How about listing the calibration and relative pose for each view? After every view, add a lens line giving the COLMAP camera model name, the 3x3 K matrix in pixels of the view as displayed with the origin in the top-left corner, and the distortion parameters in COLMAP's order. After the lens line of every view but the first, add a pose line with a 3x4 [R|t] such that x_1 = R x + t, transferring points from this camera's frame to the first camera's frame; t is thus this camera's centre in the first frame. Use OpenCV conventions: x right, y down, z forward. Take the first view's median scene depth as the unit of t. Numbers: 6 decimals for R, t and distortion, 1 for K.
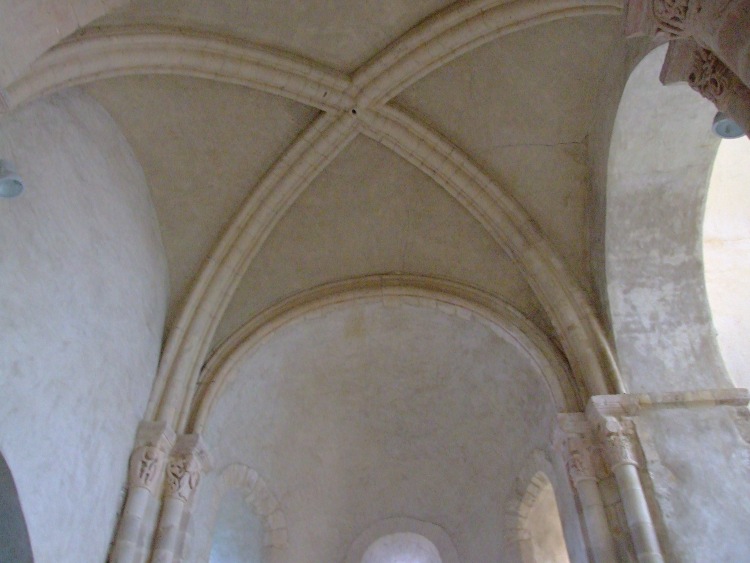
lens RADIAL K [[620.4, 0, 359.4], [0, 620.4, 269.4], [0, 0, 1]] dist [-0.171847, 0.161727]
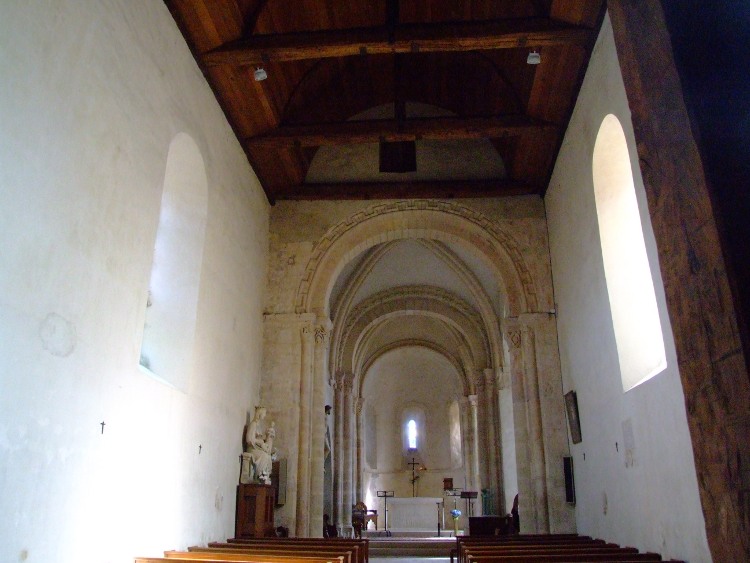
lens RADIAL K [[611.9, 0, 362.6], [0, 611.9, 275.0], [0, 0, 1]] dist [-0.145835, 0.126525]
pose [[0.998120, 0.013236, 0.059846, -0.484468], [-0.037846, 0.901121, 0.431912, -1.901260], [-0.048212, -0.433365, 0.899928, -1.899781]]
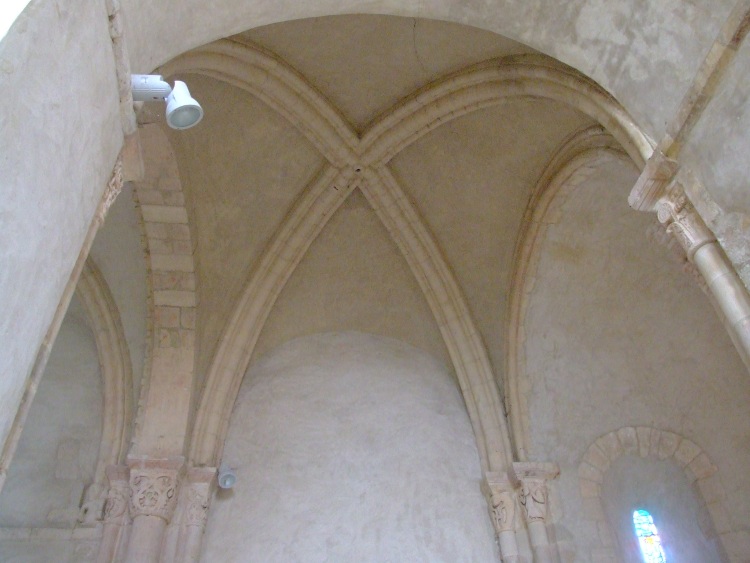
lens RADIAL K [[620.4, 0, 359.4], [0, 620.4, 269.4], [0, 0, 1]] dist [-0.171847, 0.161727]
pose [[0.187425, -0.676971, -0.711746, 0.679480], [0.727439, 0.582572, -0.362551, 0.250988], [0.660079, -0.449801, 0.601643, 0.291685]]
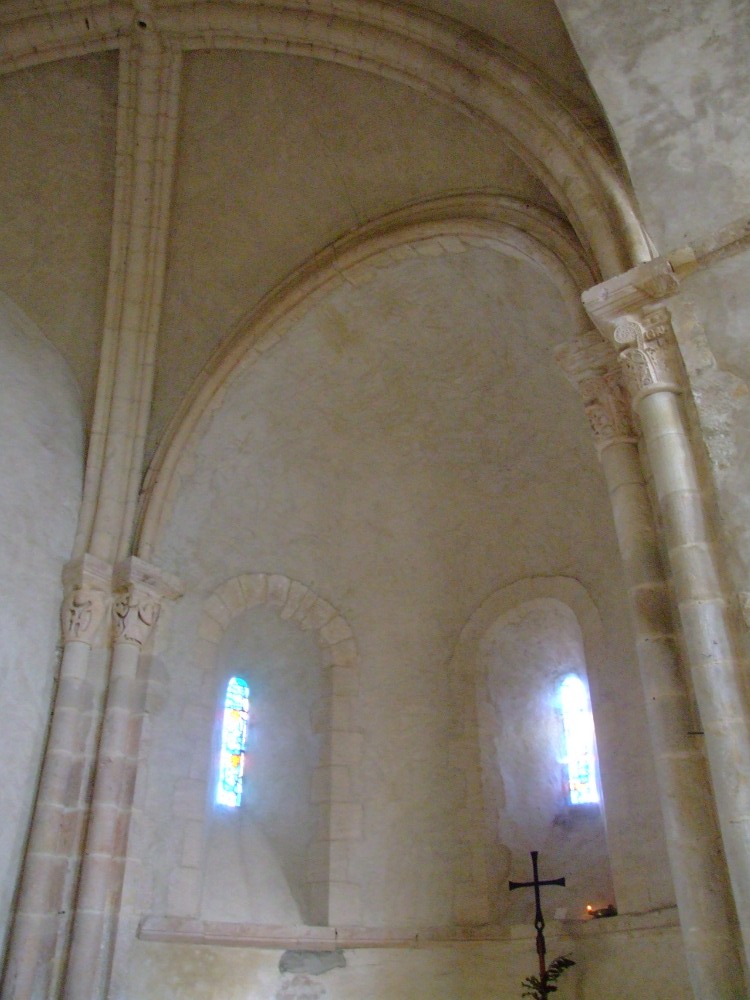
lens RADIAL K [[815.9, 0, 370.5], [0, 815.9, 519.0], [0, 0, 1]] dist [-0.145835, 0.126525]
pose [[0.843814, -0.291536, -0.450538, 0.427531], [0.396128, 0.904769, 0.156448, 0.181321], [0.362023, -0.310484, 0.878942, 0.230995]]
